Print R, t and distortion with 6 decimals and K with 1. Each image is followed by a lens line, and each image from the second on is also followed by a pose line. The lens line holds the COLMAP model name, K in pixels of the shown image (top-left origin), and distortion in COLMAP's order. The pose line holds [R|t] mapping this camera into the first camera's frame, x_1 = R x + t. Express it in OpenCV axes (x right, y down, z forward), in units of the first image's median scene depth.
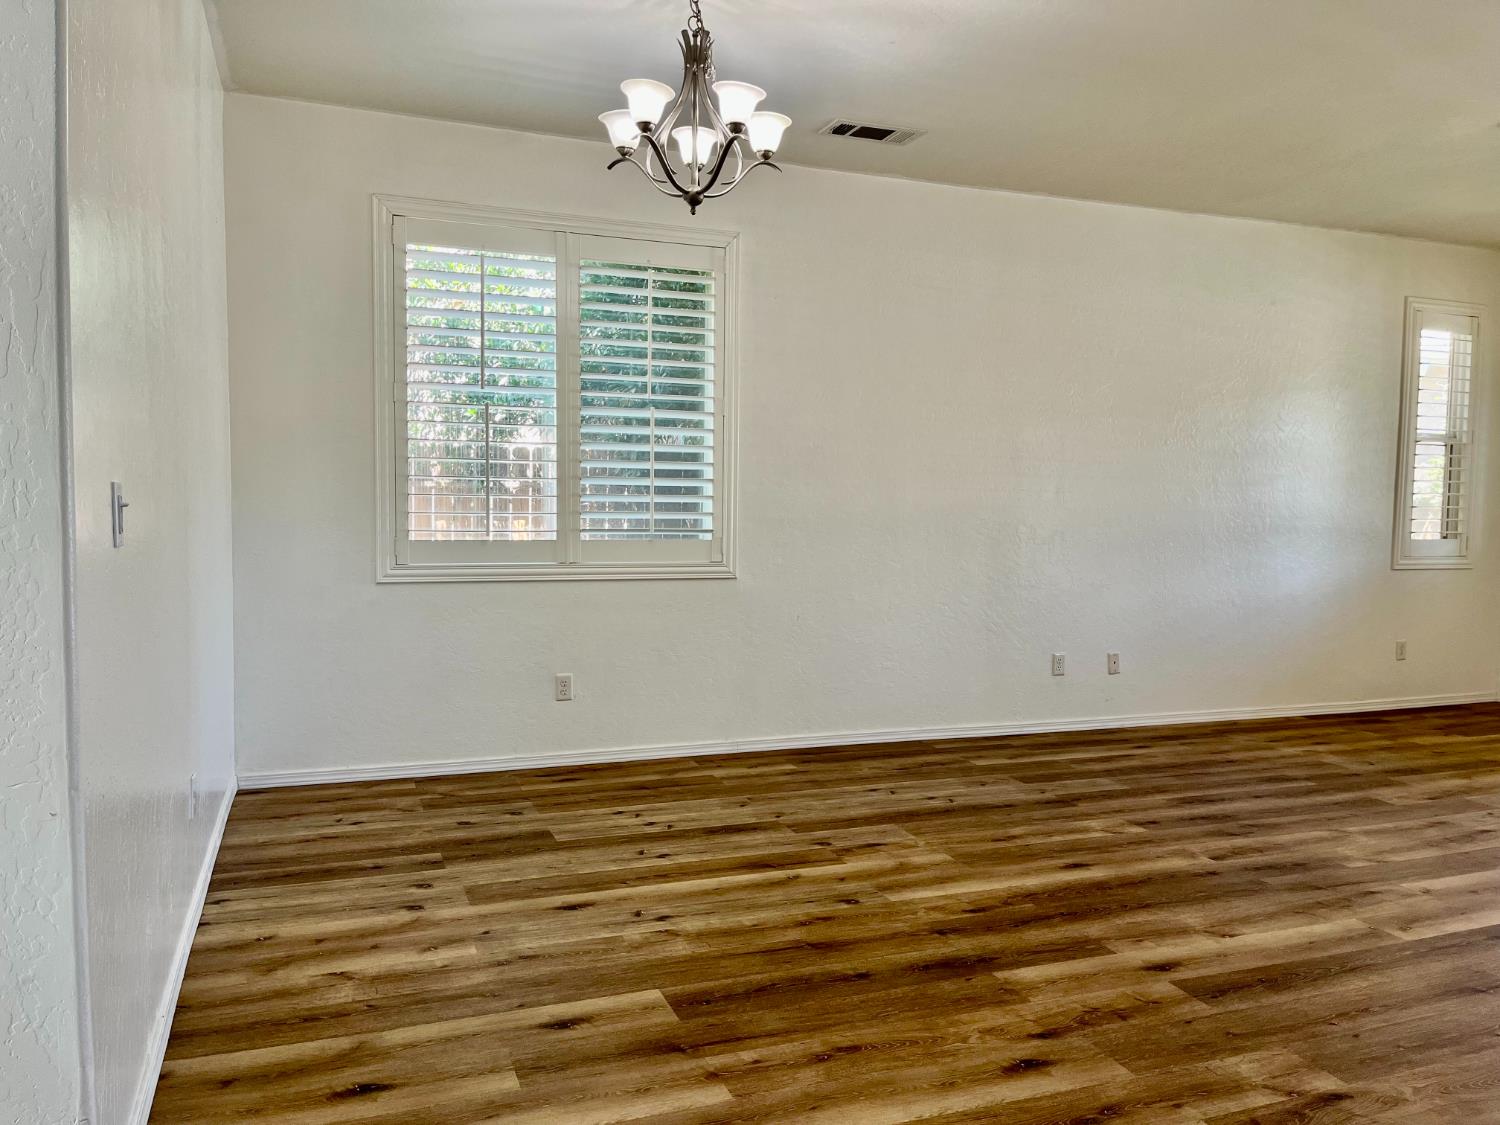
lens RADIAL K [[1150.3, 0, 750.0], [0, 1150.3, 562.5], [0, 0, 1]] dist [0.063726, -0.073457]
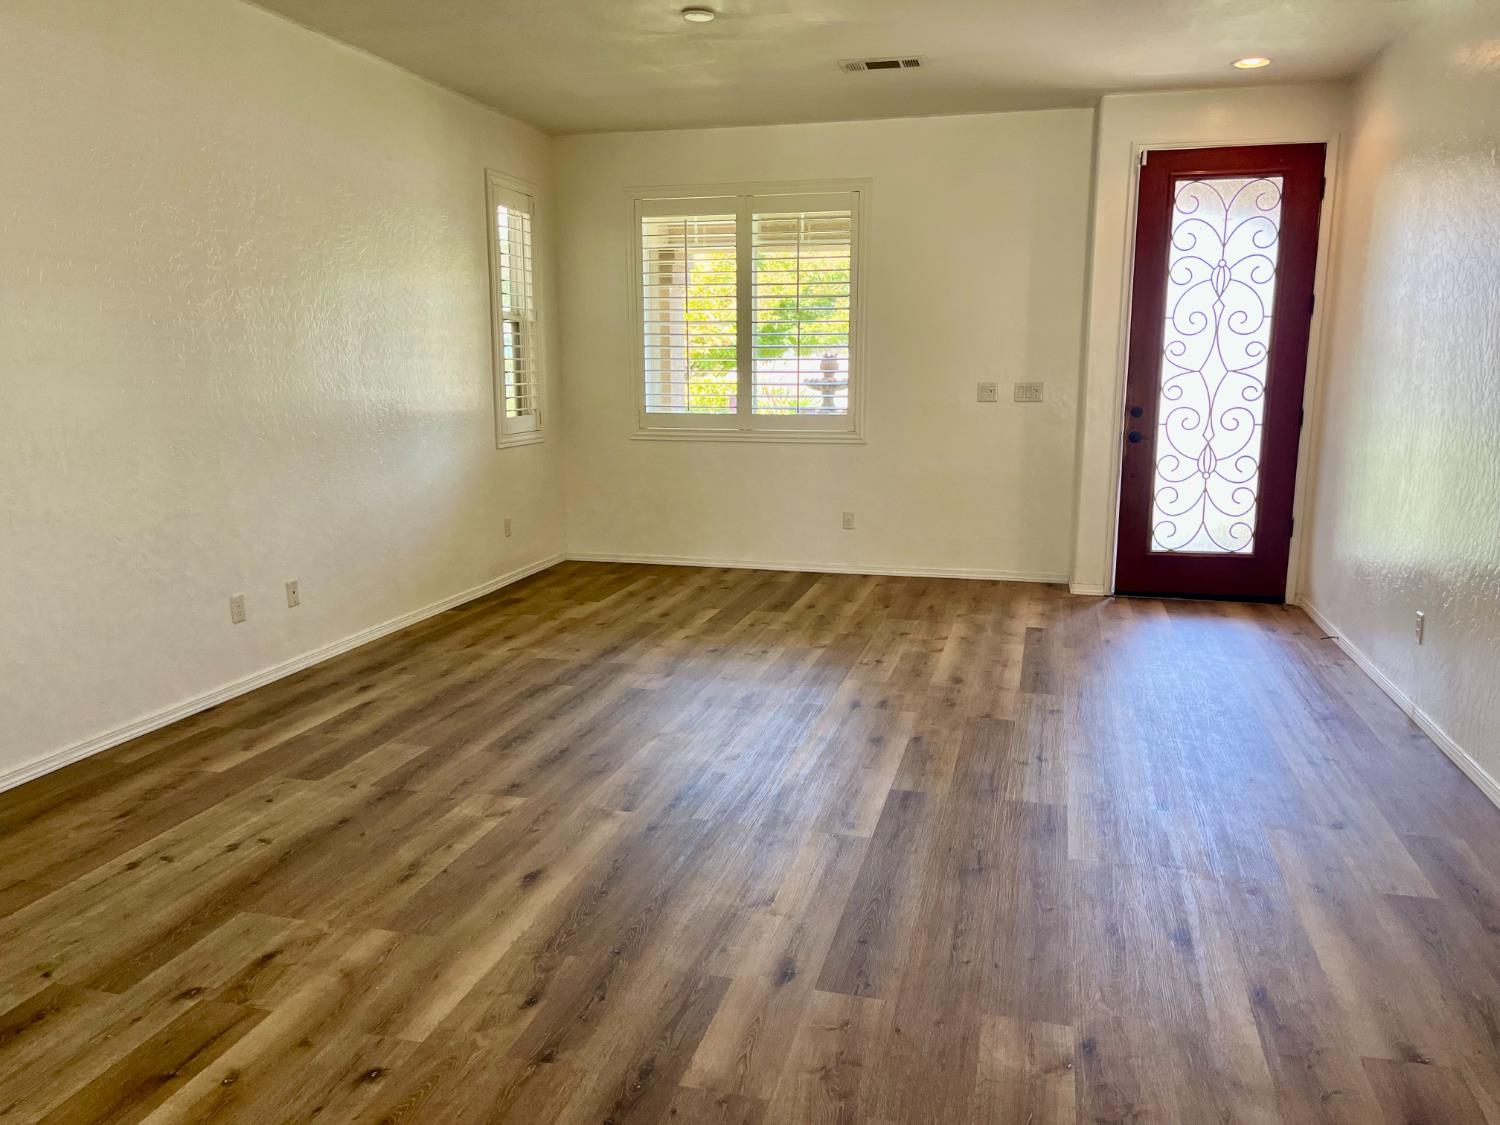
lens RADIAL K [[1150.3, 0, 750.0], [0, 1150.3, 562.5], [0, 0, 1]] dist [0.063726, -0.073457]
pose [[0.583083, -0.156950, 0.797108, -0.213996], [0.055170, 0.986546, 0.153893, -0.062217], [-0.810537, -0.045756, 0.583897, 0.380280]]
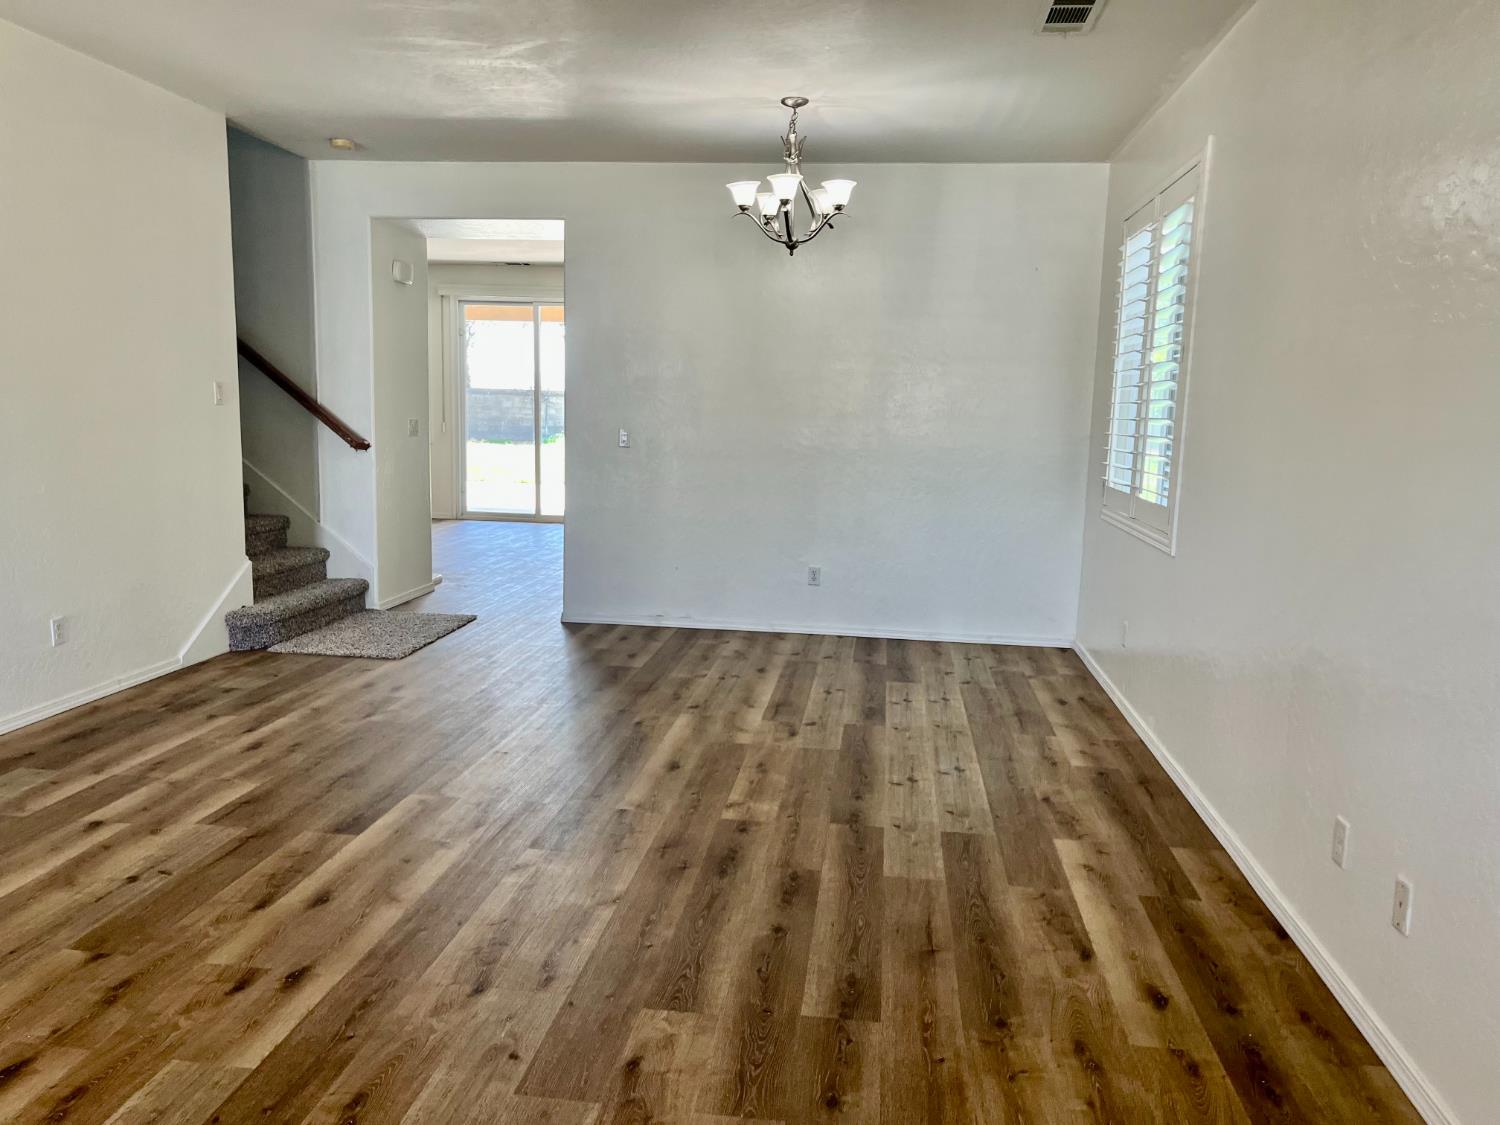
lens RADIAL K [[1138.1, 0, 757.8], [0, 1138.1, 554.2], [0, 0, 1]] dist [0.081284, -0.108215]
pose [[-0.460502, 0.088532, -0.883233, 1.111611], [-0.087048, 0.985714, 0.144190, -0.106084], [0.883380, 0.143283, -0.446217, 1.404934]]
